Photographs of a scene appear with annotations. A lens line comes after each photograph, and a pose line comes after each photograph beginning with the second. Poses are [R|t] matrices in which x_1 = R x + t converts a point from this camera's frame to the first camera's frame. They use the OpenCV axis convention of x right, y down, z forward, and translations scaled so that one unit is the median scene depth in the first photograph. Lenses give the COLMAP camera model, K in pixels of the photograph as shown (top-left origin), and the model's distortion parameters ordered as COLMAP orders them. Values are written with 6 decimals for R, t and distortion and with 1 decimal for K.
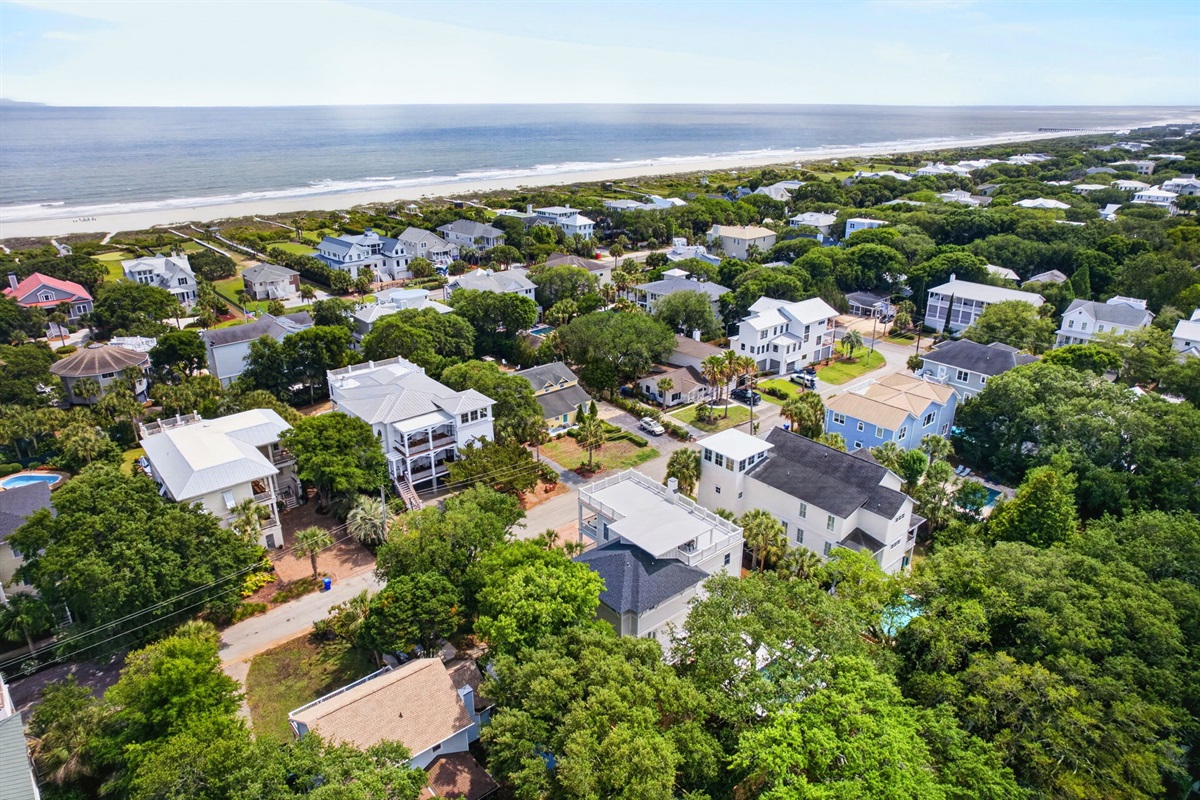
lens RADIAL K [[766.1, 0, 595.1], [0, 766.1, 397.6], [0, 0, 1]] dist [-0.073680, 0.062688]
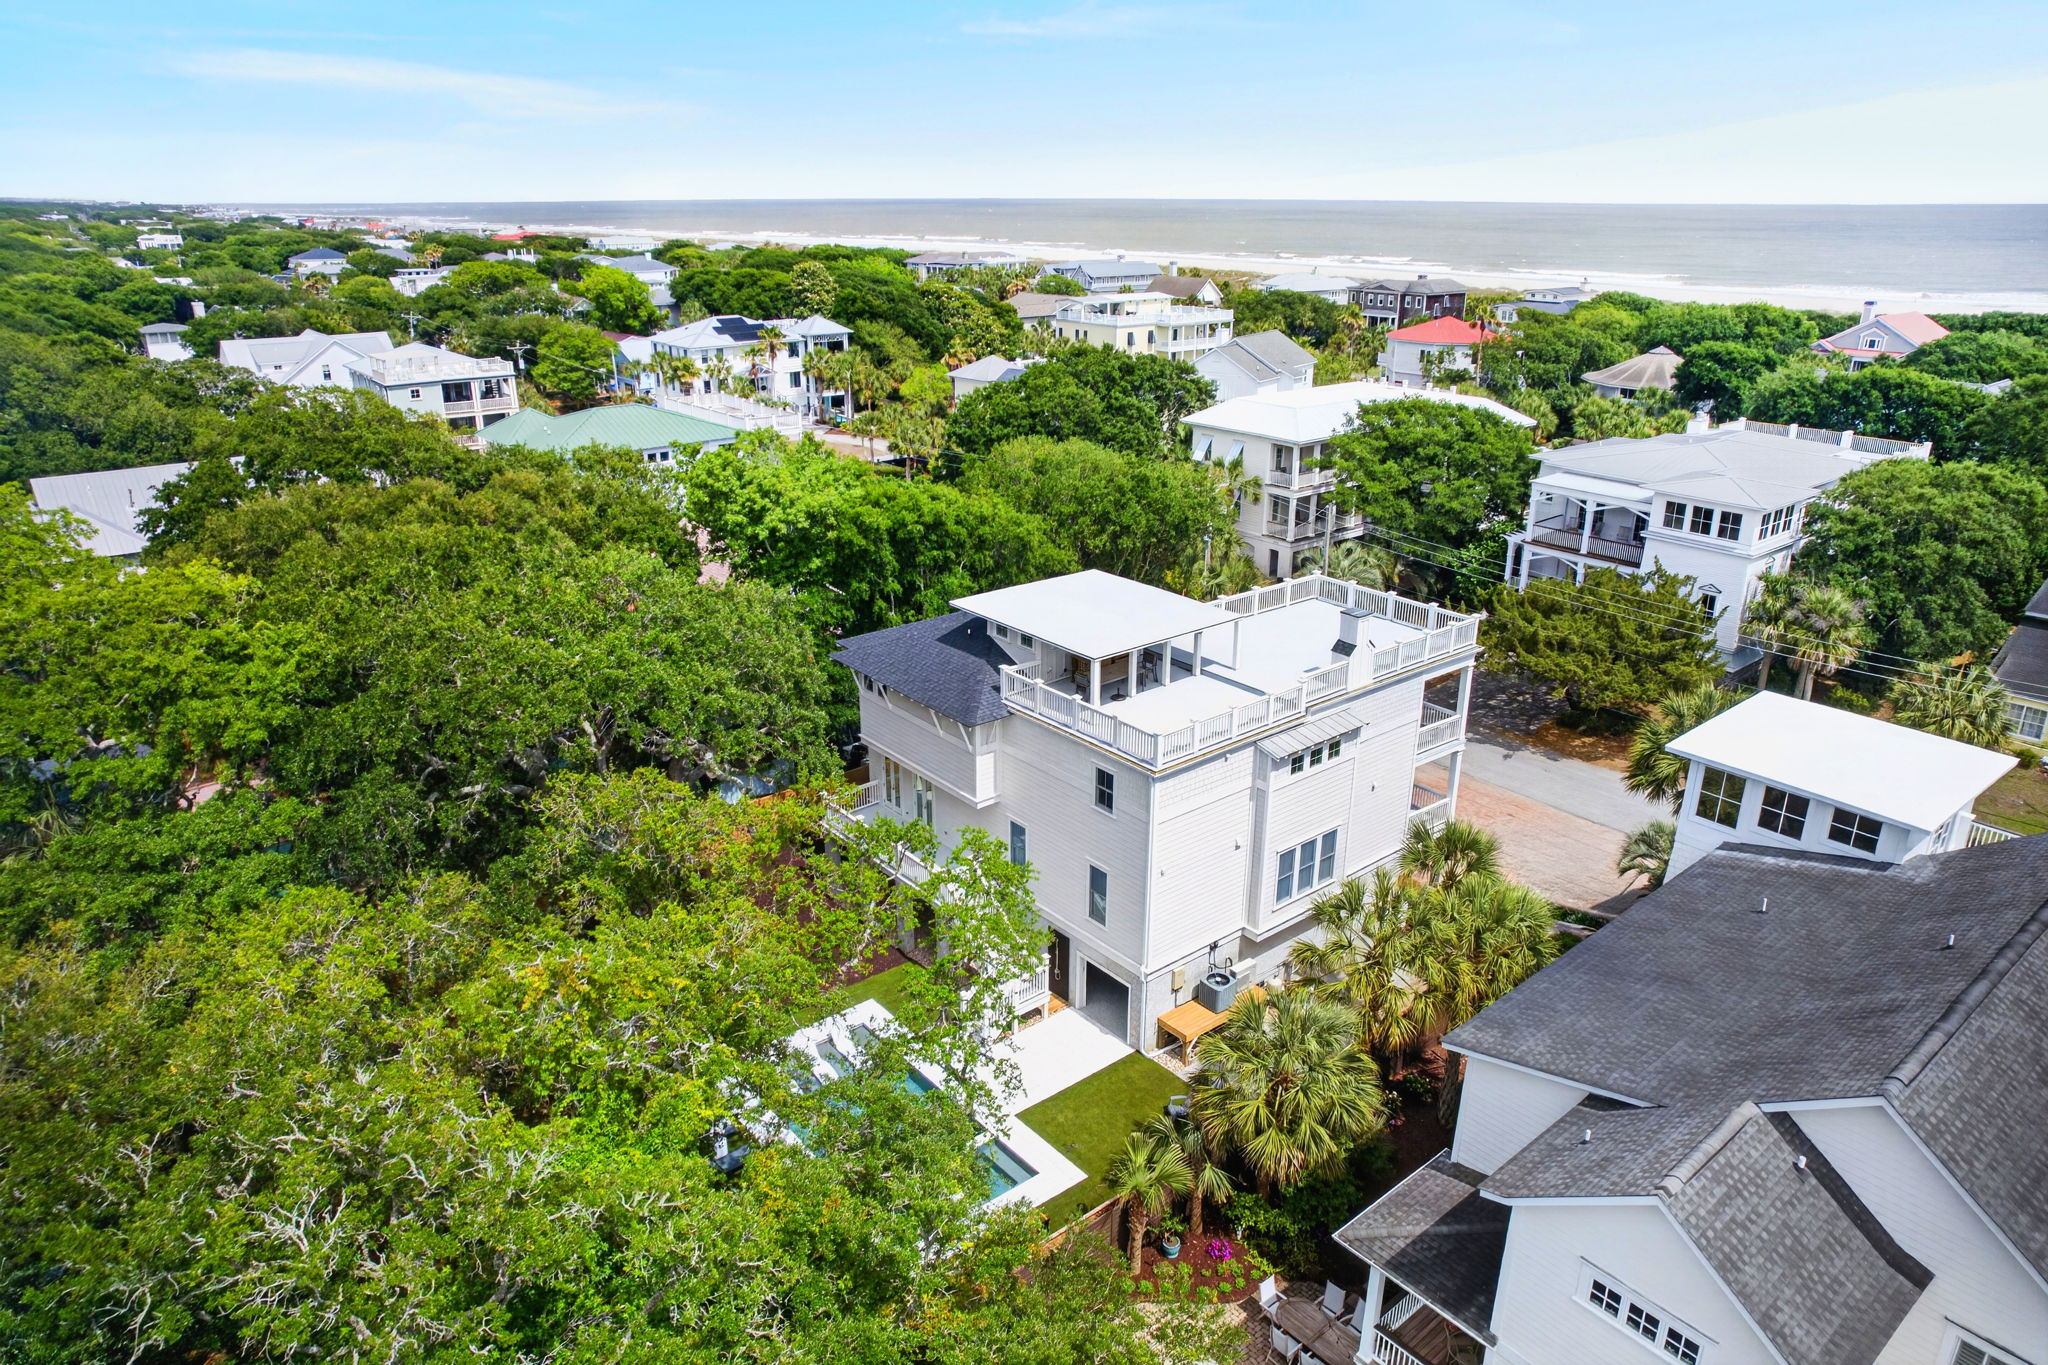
lens RADIAL K [[1307.5, 0, 1024.7], [0, 1307.5, 666.7], [0, 0, 1]] dist [-0.073680, 0.062688]
pose [[-0.012445, 0.344573, -0.938677, 0.478400], [-0.366685, 0.871778, 0.324877, 0.002556], [0.930262, 0.348242, 0.115500, 0.637900]]
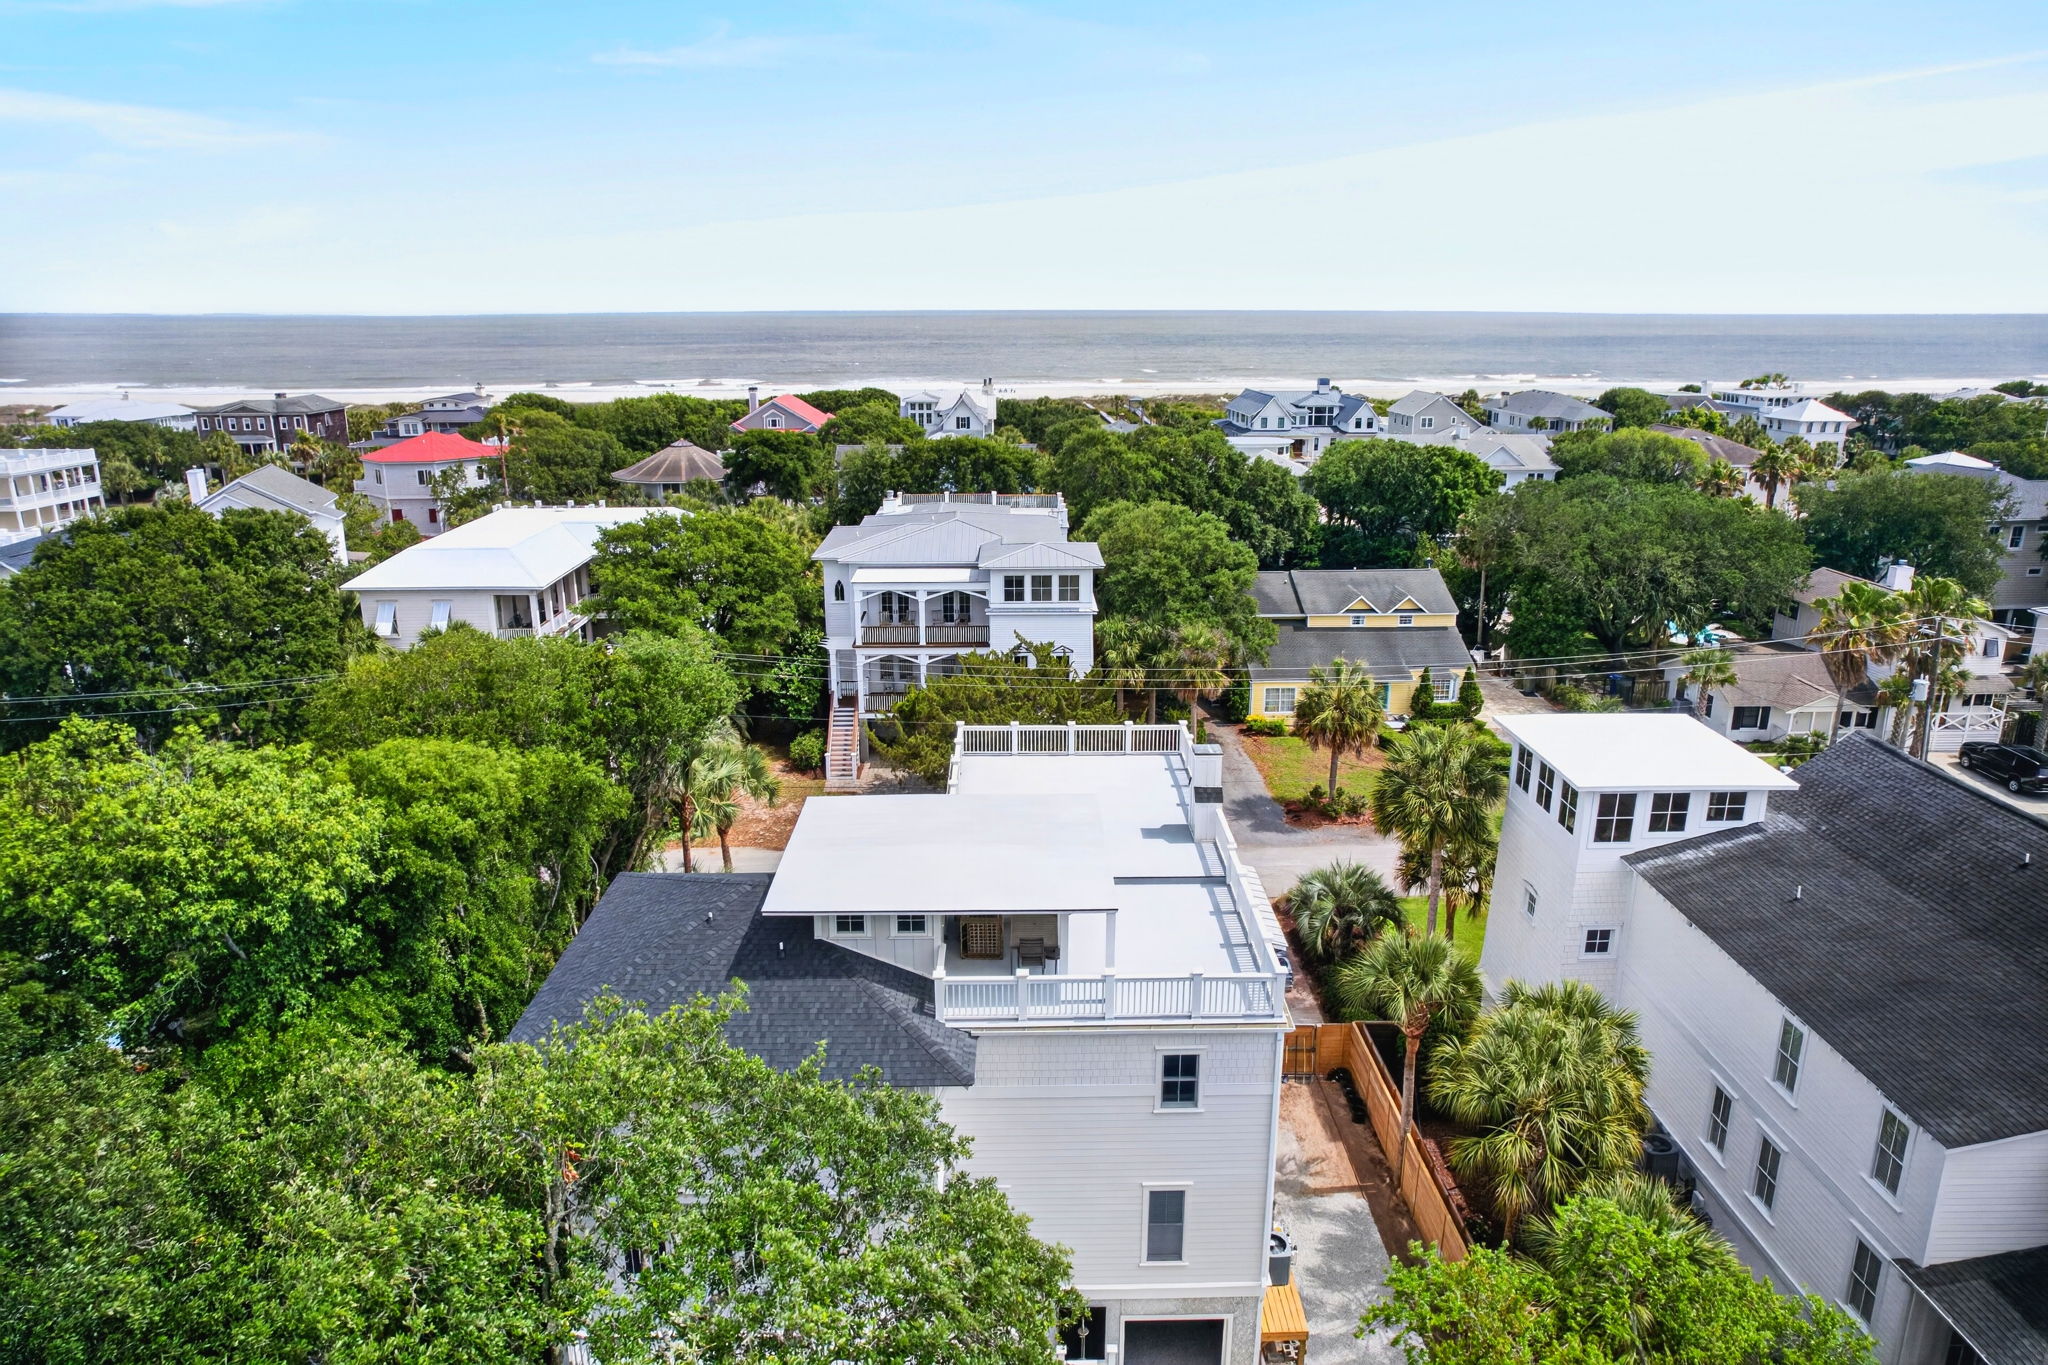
lens RADIAL K [[1307.5, 0, 1032.2], [0, 1307.5, 665.2], [0, 0, 1]] dist [-0.073680, 0.062688]
pose [[0.780947, 0.168132, -0.601542, 0.249870], [-0.230769, 0.972613, -0.027747, 0.082385], [0.580402, 0.160486, 0.798359, 0.468921]]
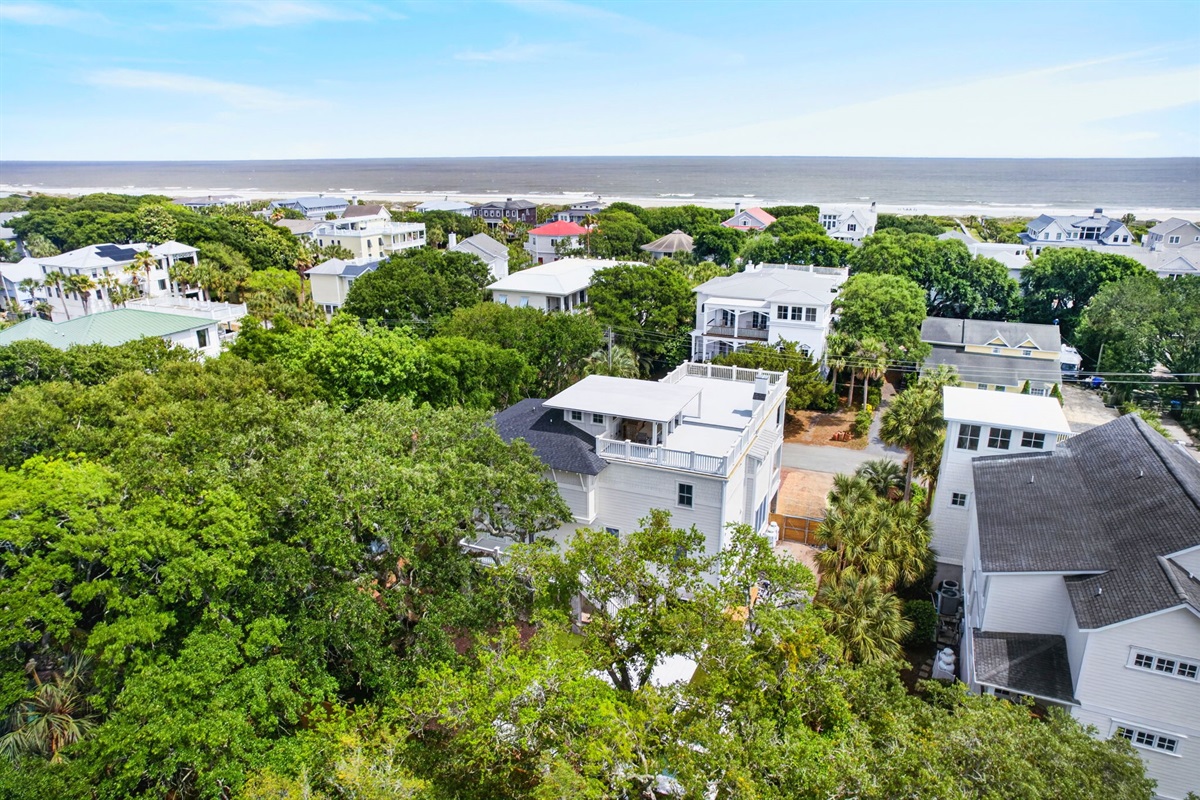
lens RADIAL K [[766.1, 0, 603.7], [0, 766.1, 400.3], [0, 0, 1]] dist [-0.073680, 0.062688]
pose [[0.449658, 0.276319, -0.849385, 0.429491], [-0.325942, 0.936131, 0.131987, 0.067650], [0.831606, 0.217501, 0.511003, 0.469741]]
